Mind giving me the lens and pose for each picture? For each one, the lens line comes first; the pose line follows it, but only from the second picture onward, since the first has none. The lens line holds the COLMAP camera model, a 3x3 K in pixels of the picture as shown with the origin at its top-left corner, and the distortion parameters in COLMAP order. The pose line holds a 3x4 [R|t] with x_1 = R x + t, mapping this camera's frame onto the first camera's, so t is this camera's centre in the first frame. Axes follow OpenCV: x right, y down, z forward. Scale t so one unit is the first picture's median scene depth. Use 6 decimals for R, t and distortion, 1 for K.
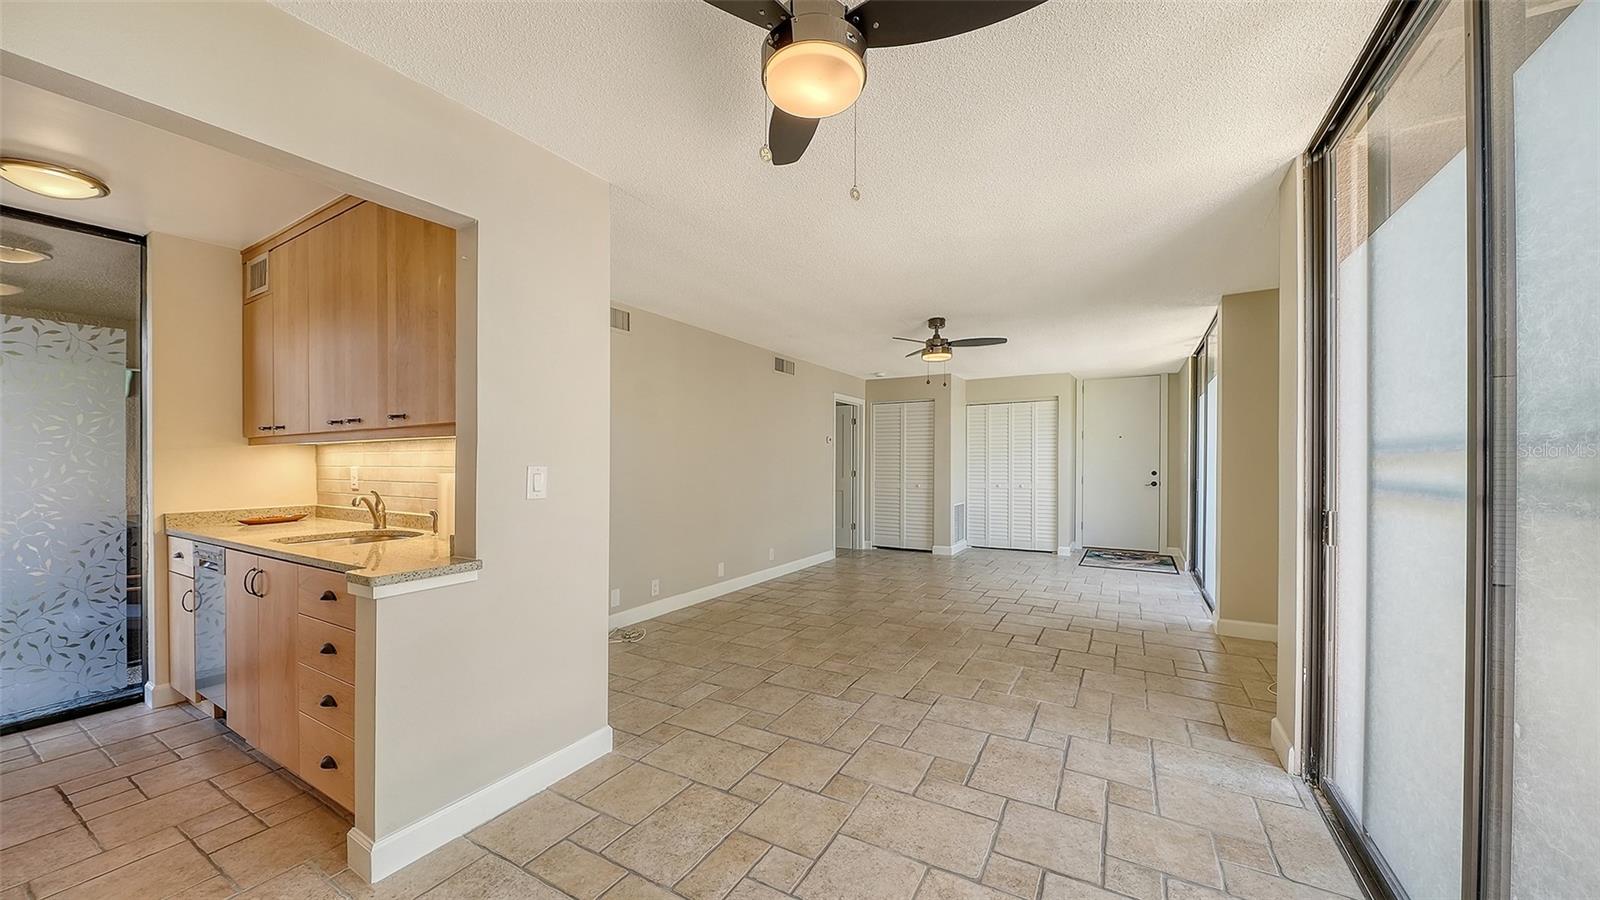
lens RADIAL K [[554.1, 0, 812.1], [0, 554.1, 459.2], [0, 0, 1]] dist [-0.008220, -0.000430]
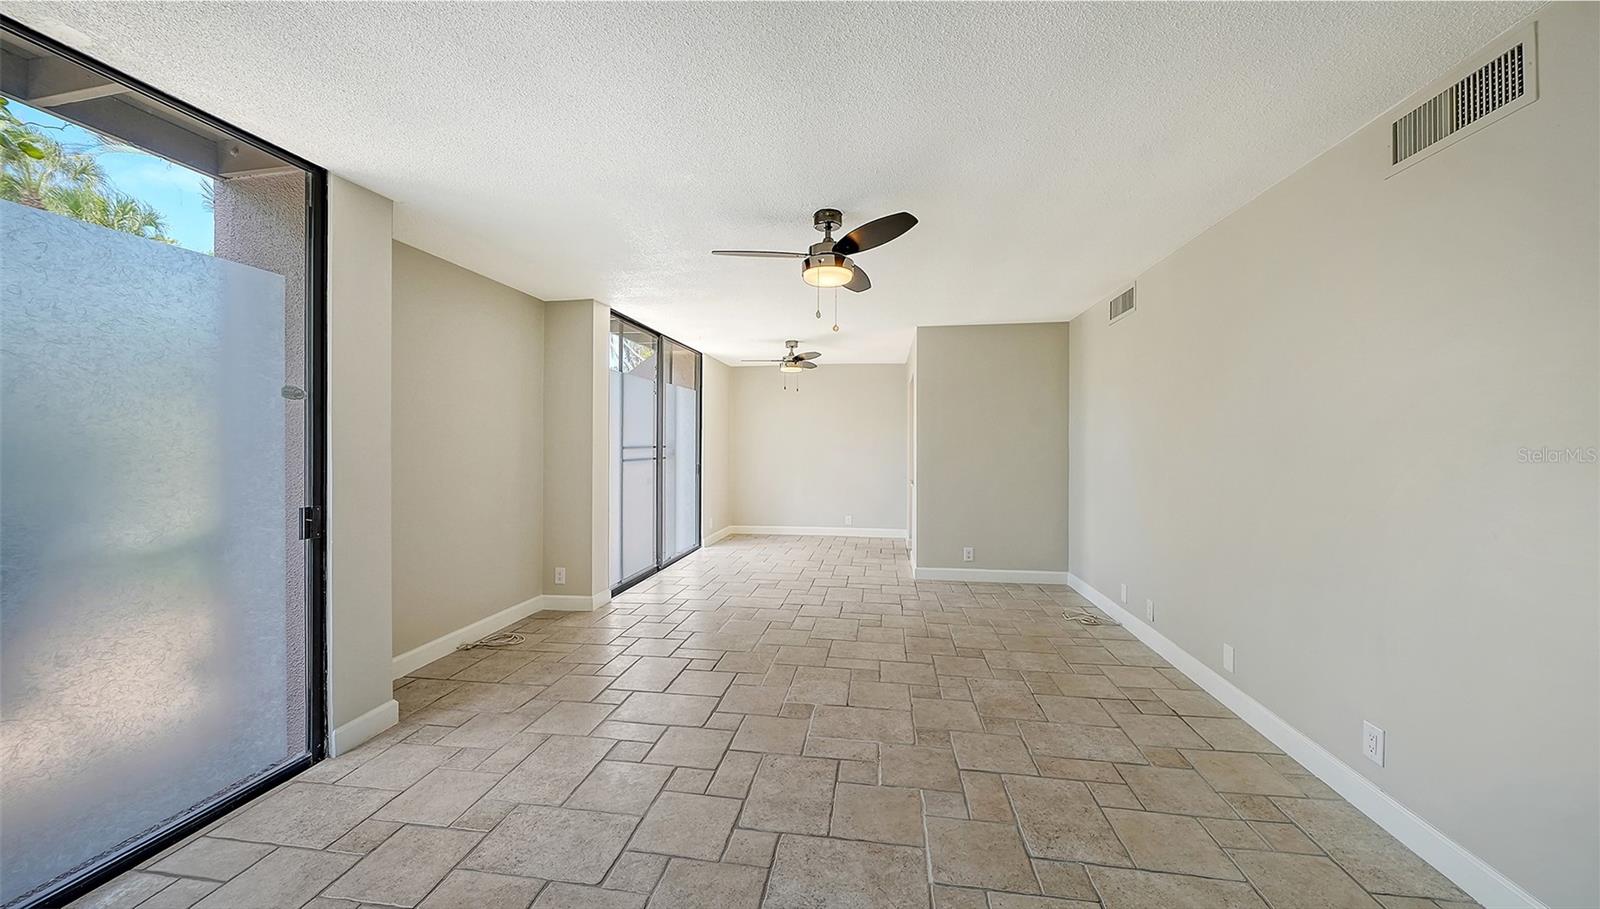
lens RADIAL K [[561.1, 0, 797.2], [0, 561.1, 444.9], [0, 0, 1]] dist [0.000058, 0.000001]
pose [[-0.935143, 0.007459, -0.354192, 0.535083], [0.009934, 0.999937, -0.005171, -0.001474], [0.354132, -0.008354, -0.935158, 1.807260]]
